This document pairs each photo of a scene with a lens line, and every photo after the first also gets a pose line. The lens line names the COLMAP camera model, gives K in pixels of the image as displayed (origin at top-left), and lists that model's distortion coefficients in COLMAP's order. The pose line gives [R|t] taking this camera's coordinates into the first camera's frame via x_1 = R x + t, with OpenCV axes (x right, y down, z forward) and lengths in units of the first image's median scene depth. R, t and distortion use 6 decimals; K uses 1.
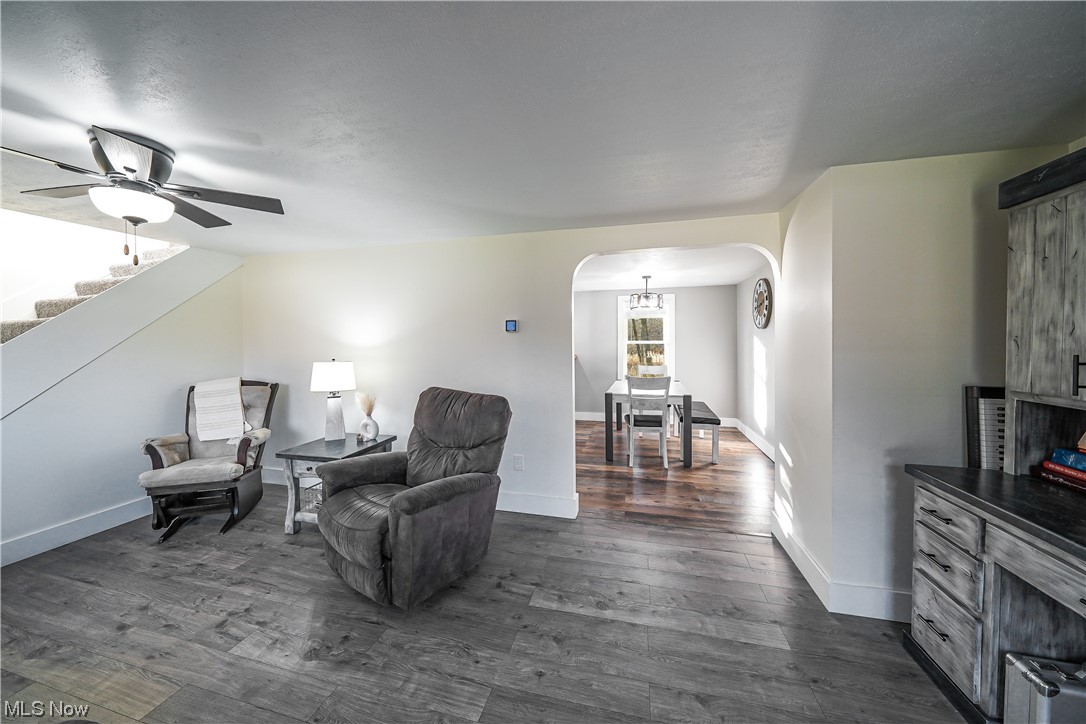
lens RADIAL K [[379.5, 0, 538.1], [0, 379.5, 344.7], [0, 0, 1]] dist [-0.001831, -0.000079]
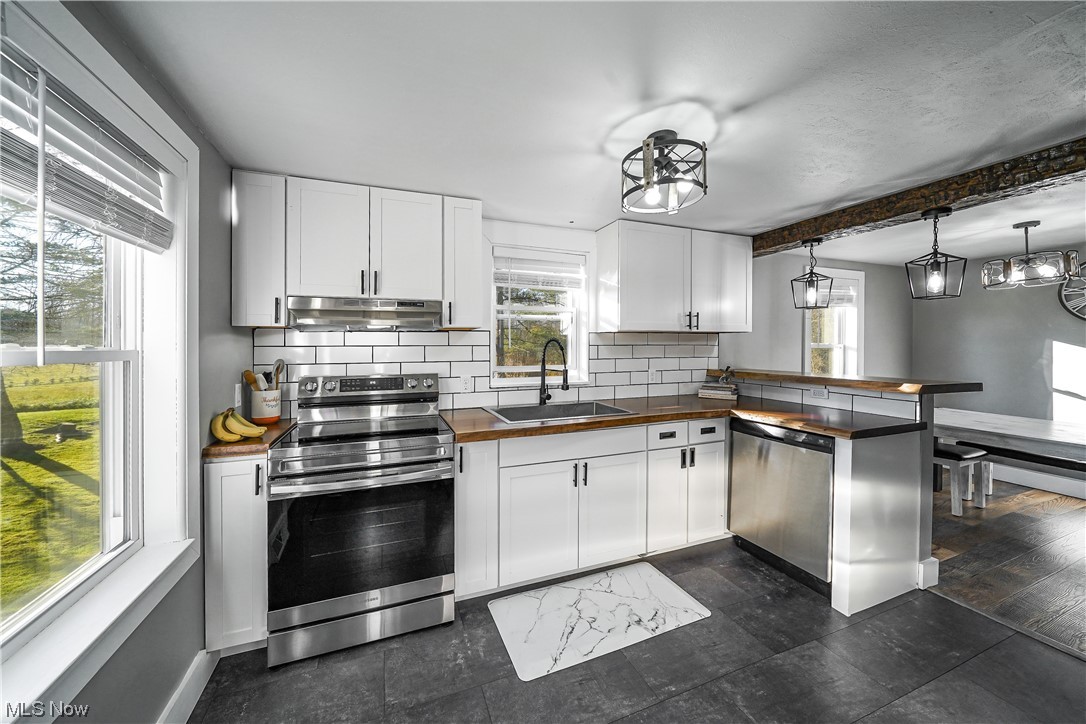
lens RADIAL K [[369.7, 0, 539.8], [0, 369.7, 350.7], [0, 0, 1]] dist [-0.000808, -0.000046]
pose [[0.828413, -0.007053, 0.560074, -0.596774], [0.004460, 0.999972, 0.005996, -0.003945], [-0.560100, -0.002469, 0.828421, 0.969410]]
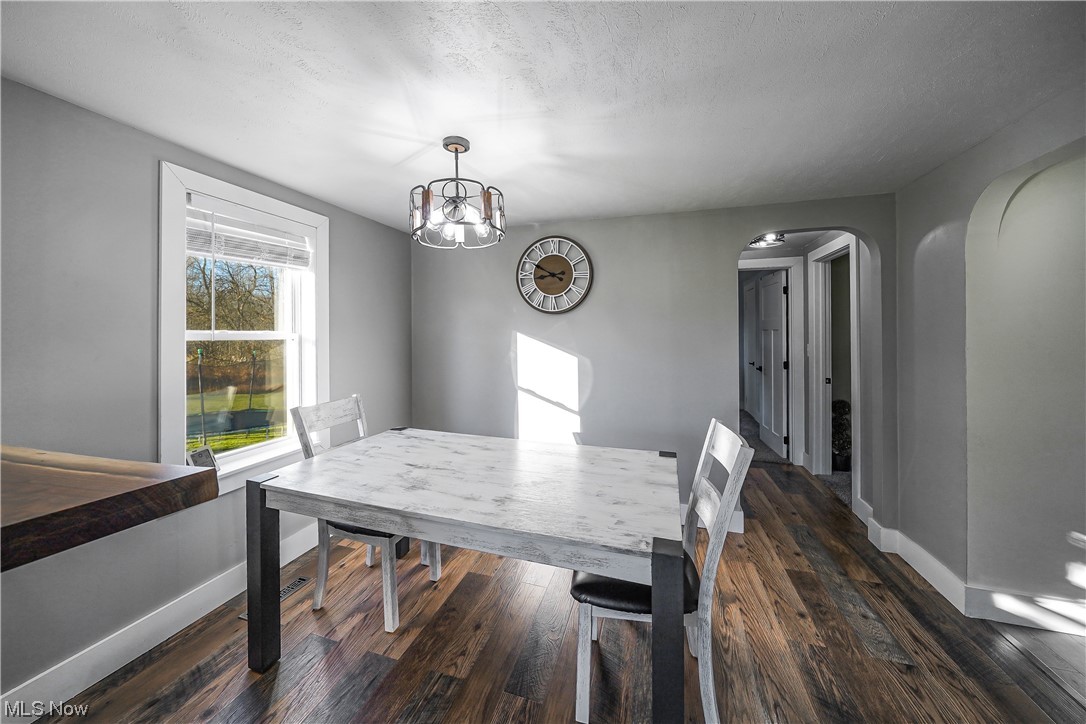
lens RADIAL K [[395.3, 0, 537.0], [0, 395.3, 333.1], [0, 0, 1]] dist [-0.020296, -0.000018]
pose [[0.073693, 0.006988, 0.997257, -0.061951], [0.006547, 0.999951, -0.007491, -0.005431], [-0.997260, 0.007081, 0.073643, 0.918977]]
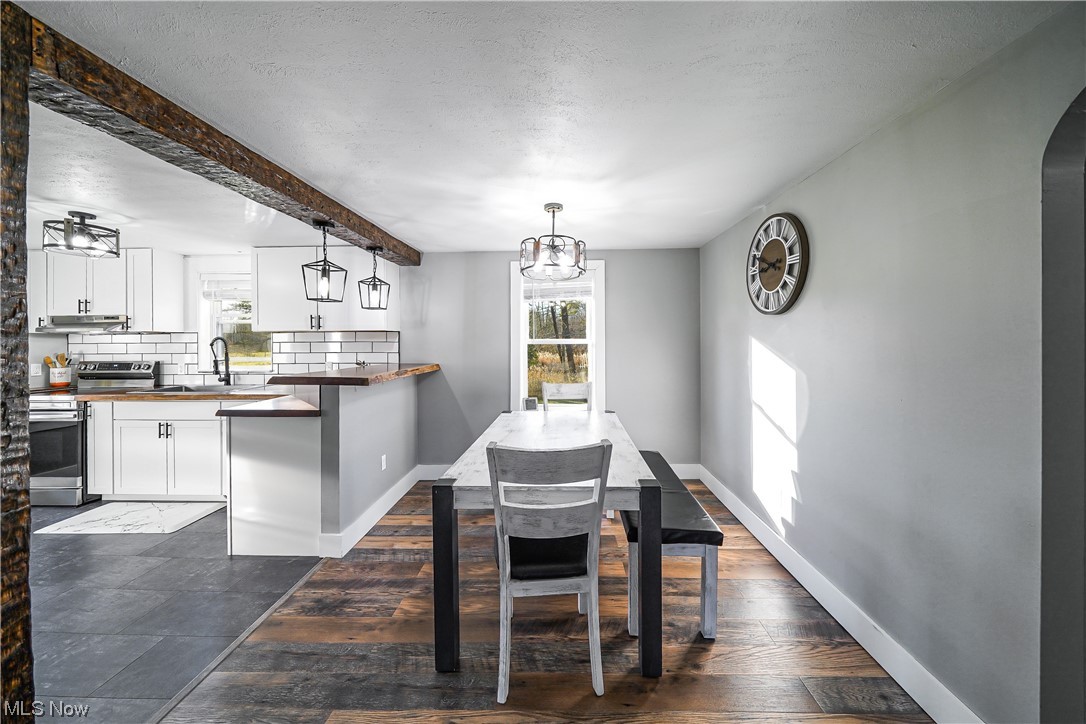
lens RADIAL K [[379.5, 0, 538.1], [0, 379.5, 344.7], [0, 0, 1]] dist [-0.001831, -0.000079]
pose [[0.979679, -0.003596, 0.200539, 0.172260], [0.003195, 0.999992, 0.002325, -0.003997], [-0.200546, -0.001637, 0.979683, 0.539003]]
